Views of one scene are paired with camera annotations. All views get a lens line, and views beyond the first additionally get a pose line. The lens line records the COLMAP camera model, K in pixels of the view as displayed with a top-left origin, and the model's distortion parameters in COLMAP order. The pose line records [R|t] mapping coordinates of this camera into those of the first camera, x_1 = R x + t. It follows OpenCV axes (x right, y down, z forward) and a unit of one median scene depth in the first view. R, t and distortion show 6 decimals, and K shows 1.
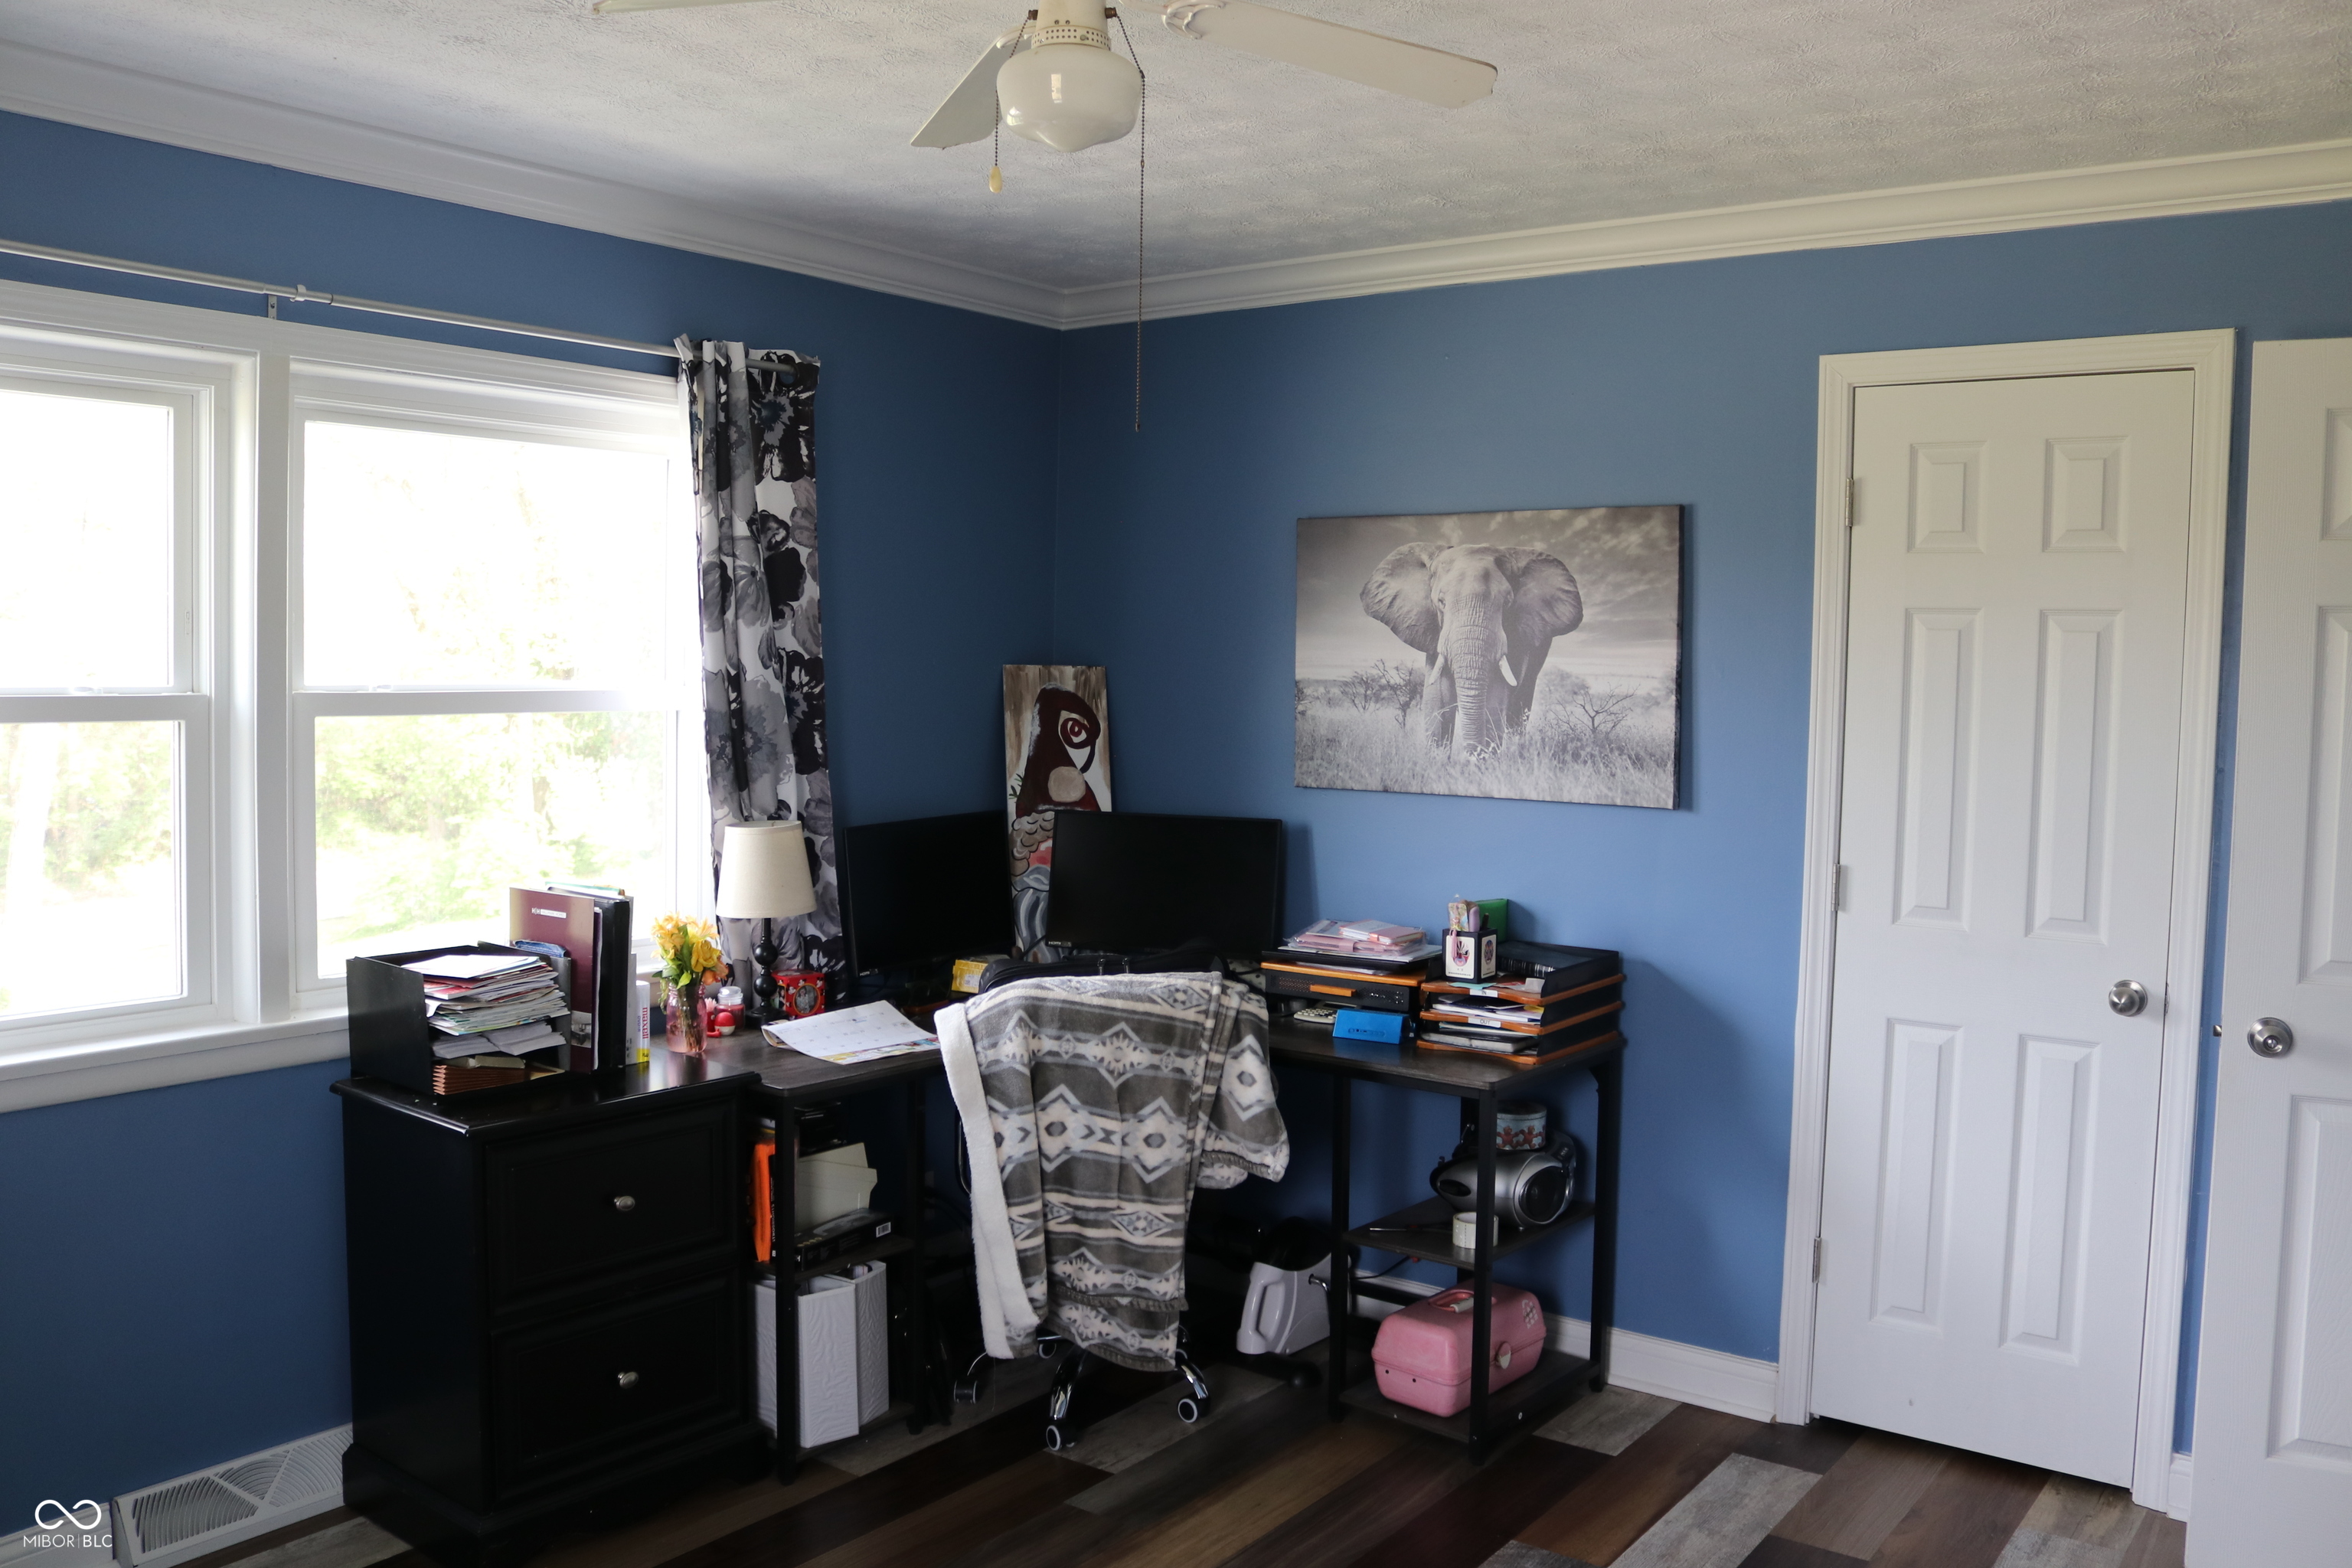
lens RADIAL K [[1925.1, 0, 1165.1], [0, 1925.1, 771.6], [0, 0, 1]] dist [-0.159634, 0.130880]
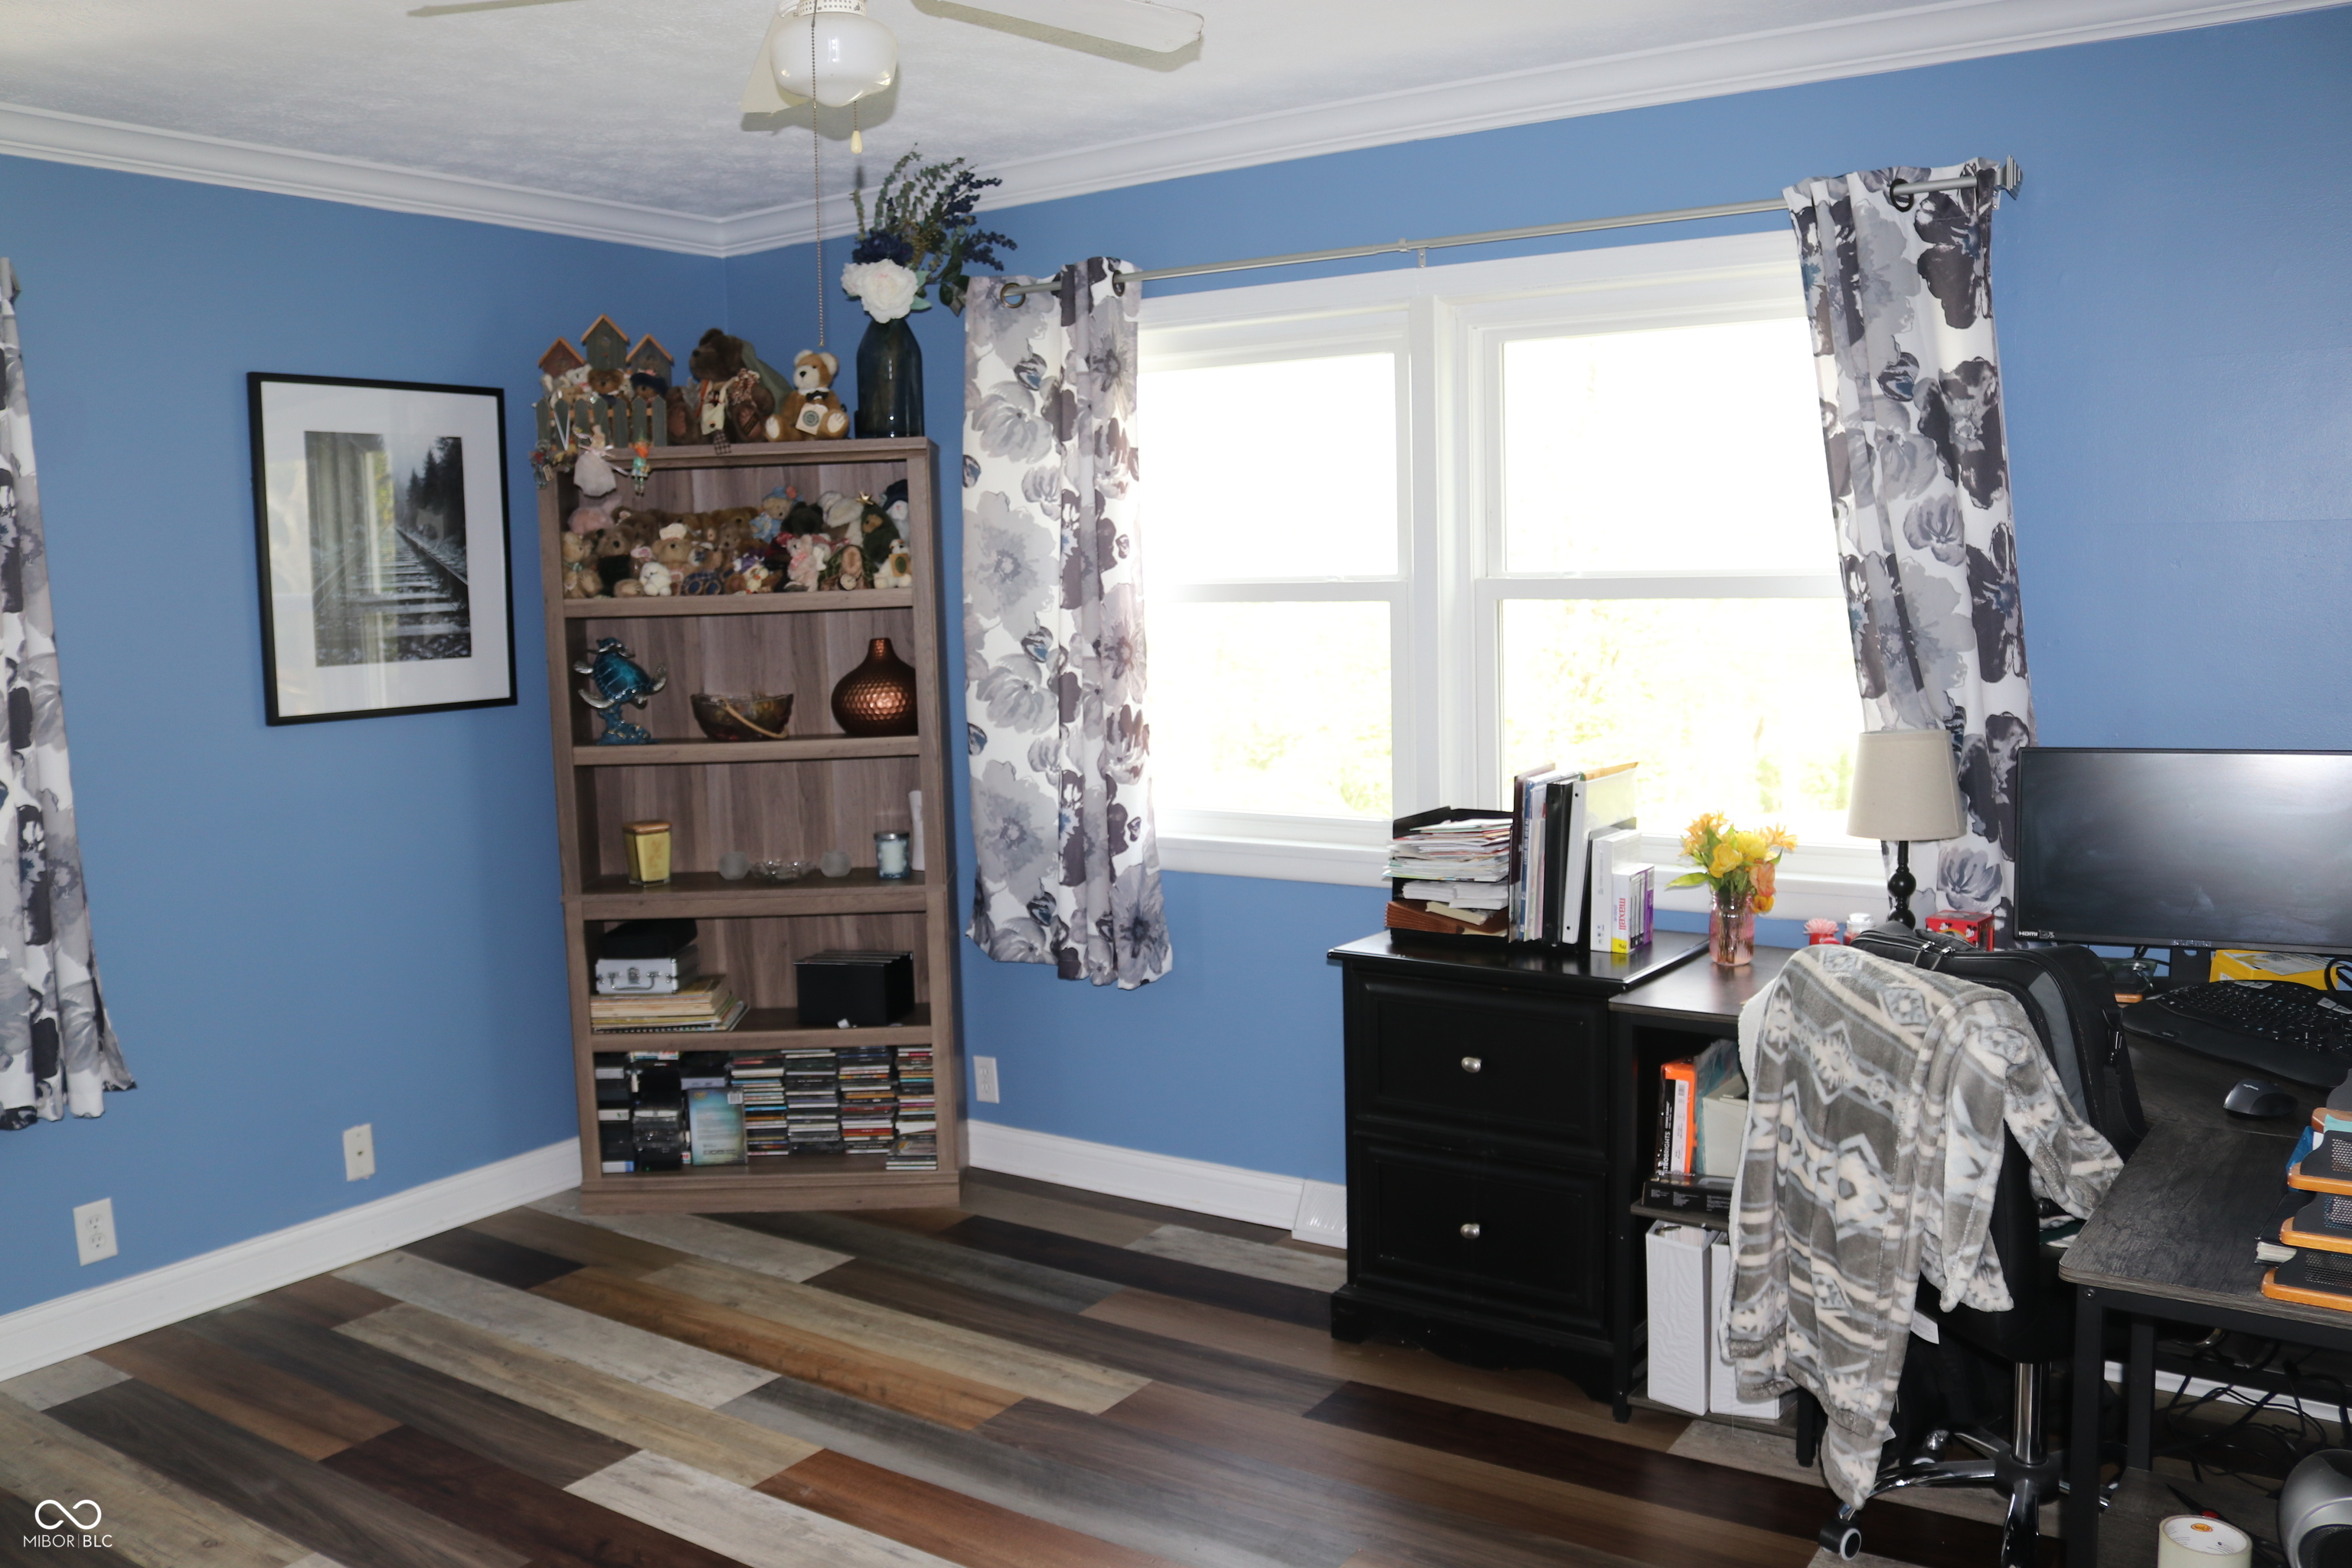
lens RADIAL K [[1925.1, 0, 1165.1], [0, 1925.1, 771.6], [0, 0, 1]] dist [-0.159634, 0.130880]
pose [[0.040900, 0.089750, -0.995124, 0.672153], [-0.035472, 0.995460, 0.088323, -0.018974], [0.998533, 0.031687, 0.043898, 0.697257]]
